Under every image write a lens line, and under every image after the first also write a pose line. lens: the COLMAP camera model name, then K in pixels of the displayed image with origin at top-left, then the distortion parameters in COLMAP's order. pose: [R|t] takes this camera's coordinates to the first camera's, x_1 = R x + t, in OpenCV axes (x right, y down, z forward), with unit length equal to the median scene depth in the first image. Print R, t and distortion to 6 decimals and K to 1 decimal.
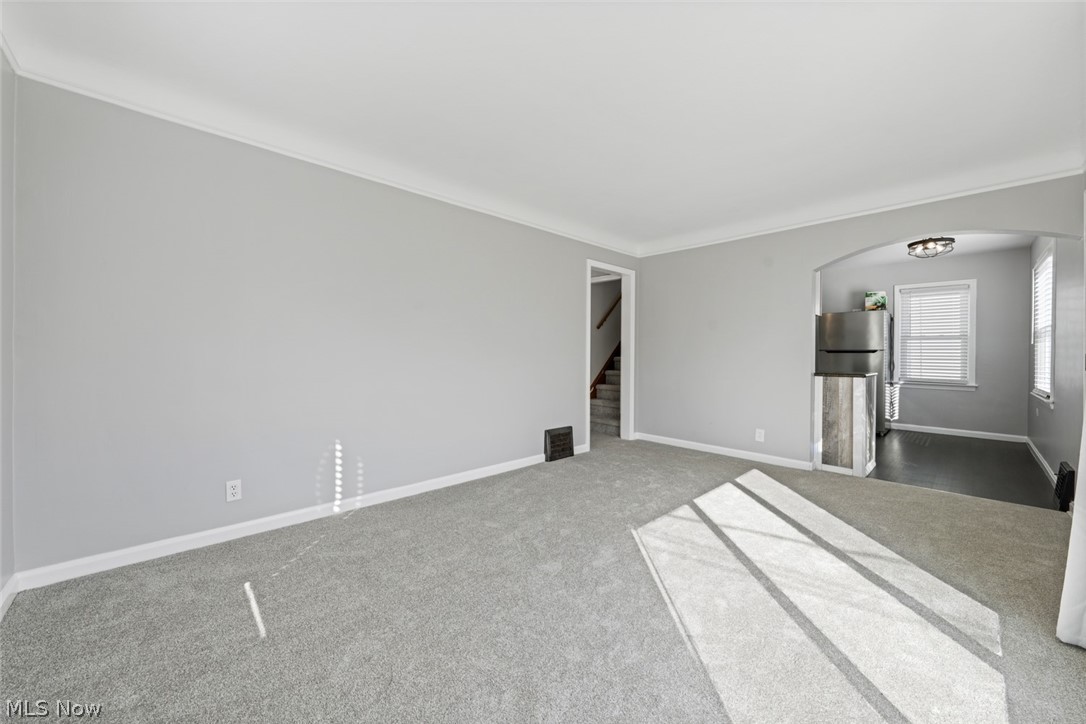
lens RADIAL K [[404.0, 0, 543.0], [0, 404.0, 362.0], [0, 0, 1]] dist [-0.000627, -0.000024]
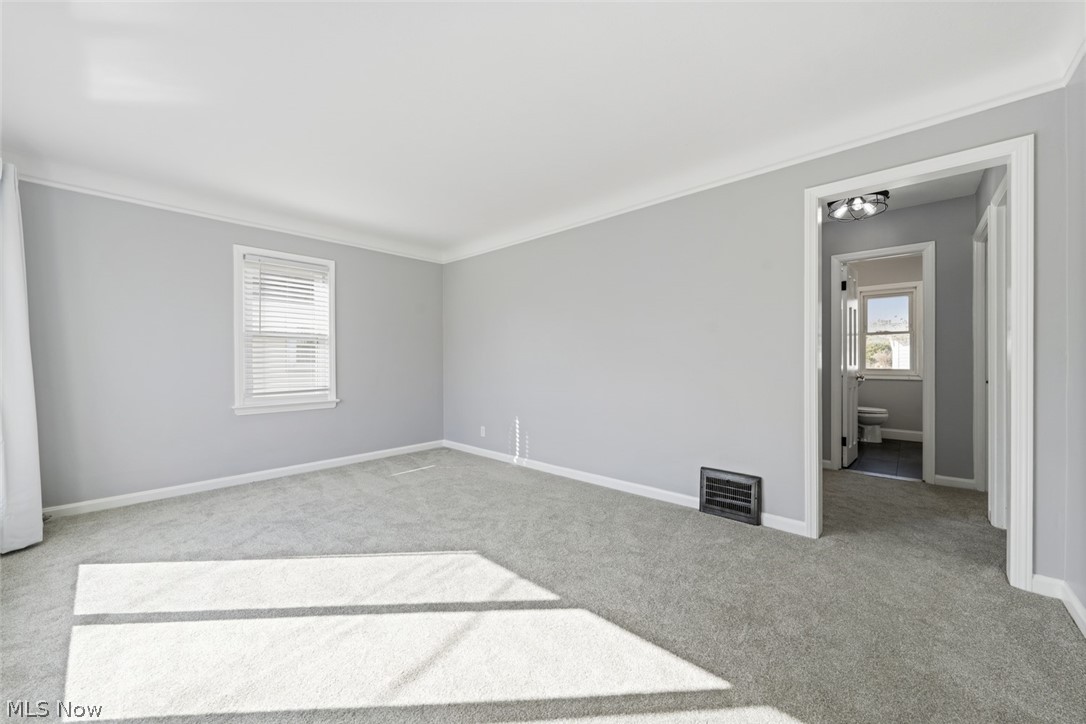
lens RADIAL K [[404.0, 0, 543.0], [0, 404.0, 362.0], [0, 0, 1]] dist [-0.000627, -0.000024]
pose [[0.075222, -0.001426, -0.997166, 0.828476], [-0.019057, 0.999814, -0.002867, -0.011624], [0.996985, 0.019219, 0.075181, 0.776714]]
